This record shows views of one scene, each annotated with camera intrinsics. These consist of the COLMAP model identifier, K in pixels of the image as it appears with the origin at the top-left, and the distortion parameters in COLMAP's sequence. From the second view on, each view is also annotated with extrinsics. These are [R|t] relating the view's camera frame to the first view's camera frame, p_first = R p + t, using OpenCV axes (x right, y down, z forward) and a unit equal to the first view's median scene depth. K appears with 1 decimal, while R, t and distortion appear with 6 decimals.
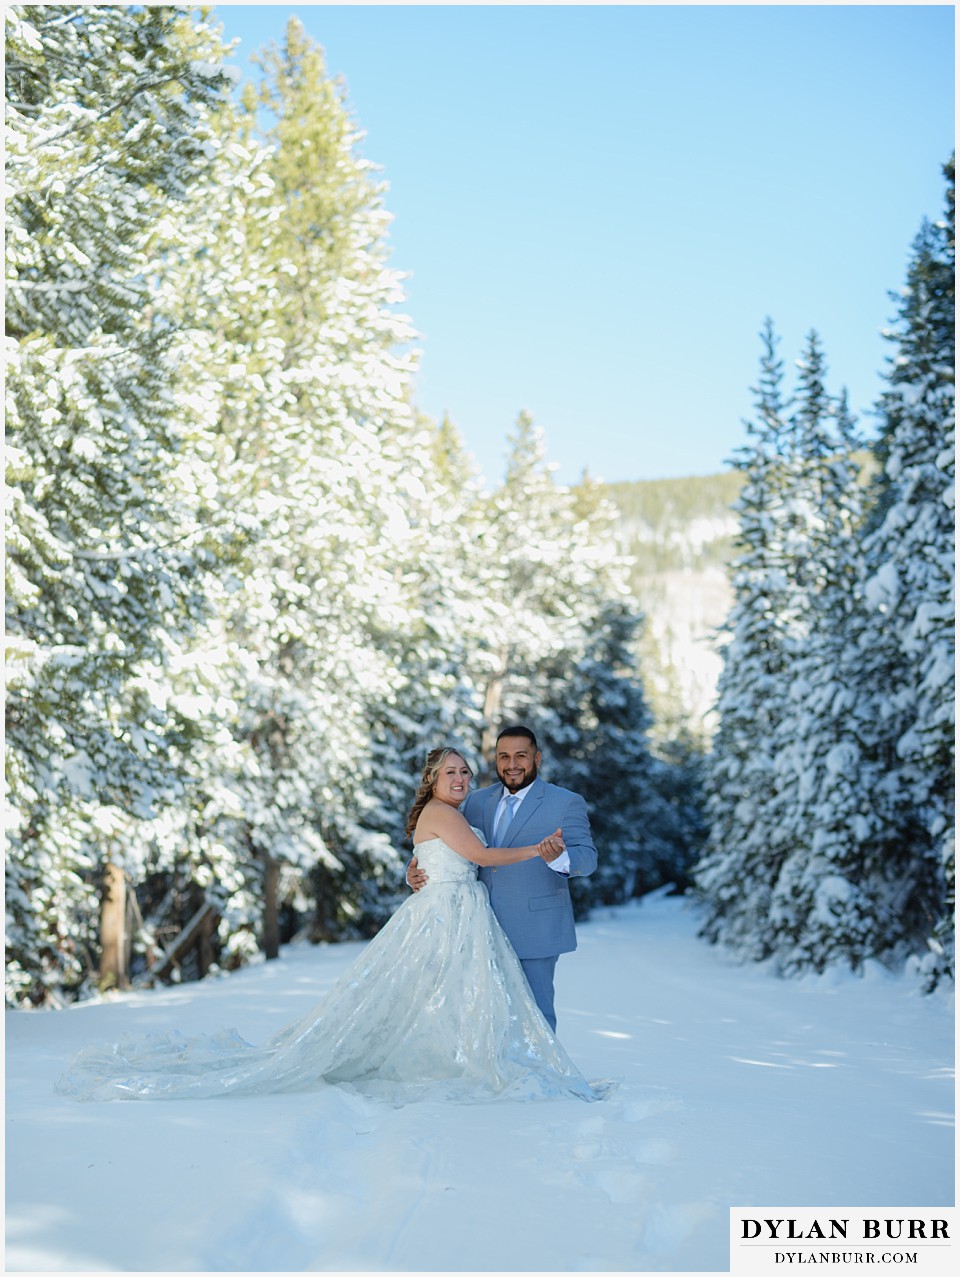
lens RADIAL K [[1864.9, 0, 487.1], [0, 1864.9, 634.6], [0, 0, 1]] dist [-0.059914, 0.000000]
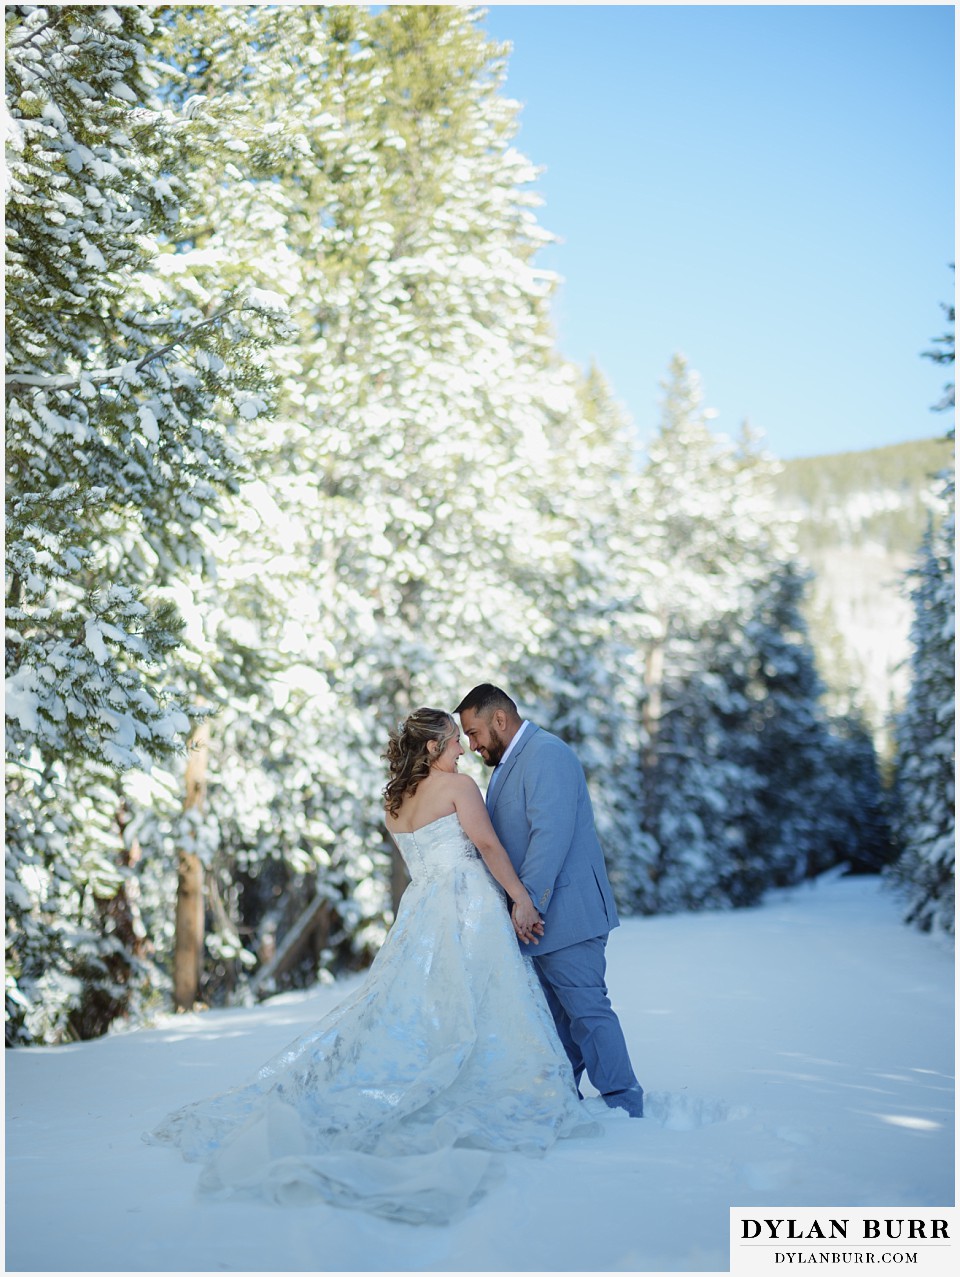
lens RADIAL K [[1864.9, 0, 482.5], [0, 1864.9, 631.7], [0, 0, 1]] dist [-0.059914, 0.000000]
pose [[0.995777, -0.030183, -0.086701, -0.000831], [0.030653, 0.999522, 0.004096, 0.023059], [0.086536, -0.006736, 0.996226, 0.158774]]
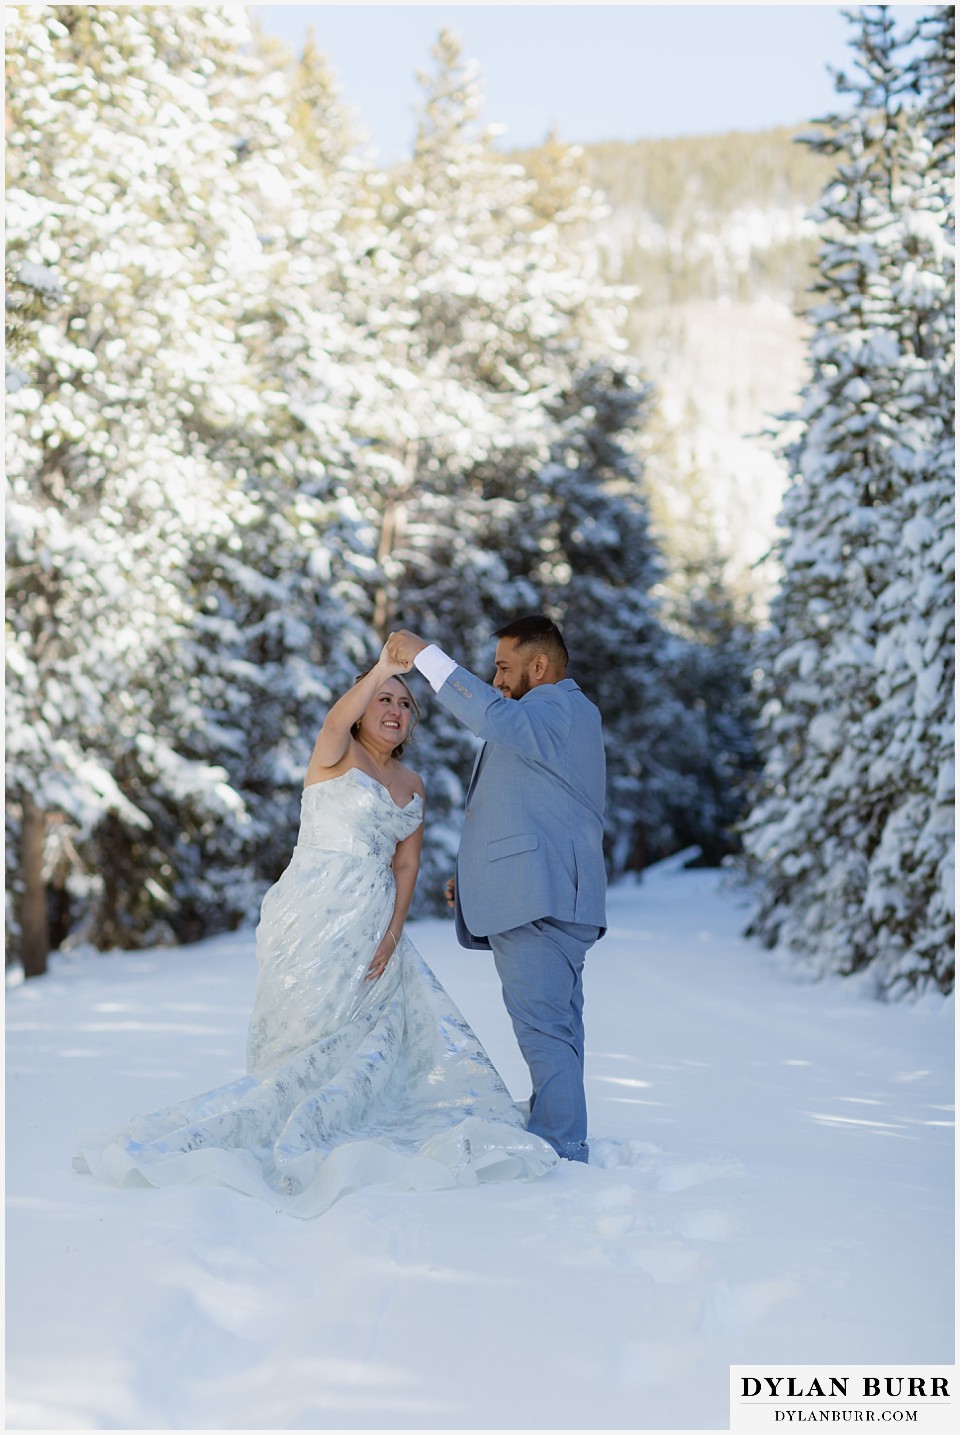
lens RADIAL K [[3261.5, 0, 437.6], [0, 3261.5, 714.8], [0, 0, 1]] dist [0.046304, 0.000000]
pose [[0.999795, -0.001915, 0.020161, -0.007429], [0.000049, 0.995745, 0.092154, -0.006575], [-0.020252, -0.092134, 0.995541, -0.044706]]
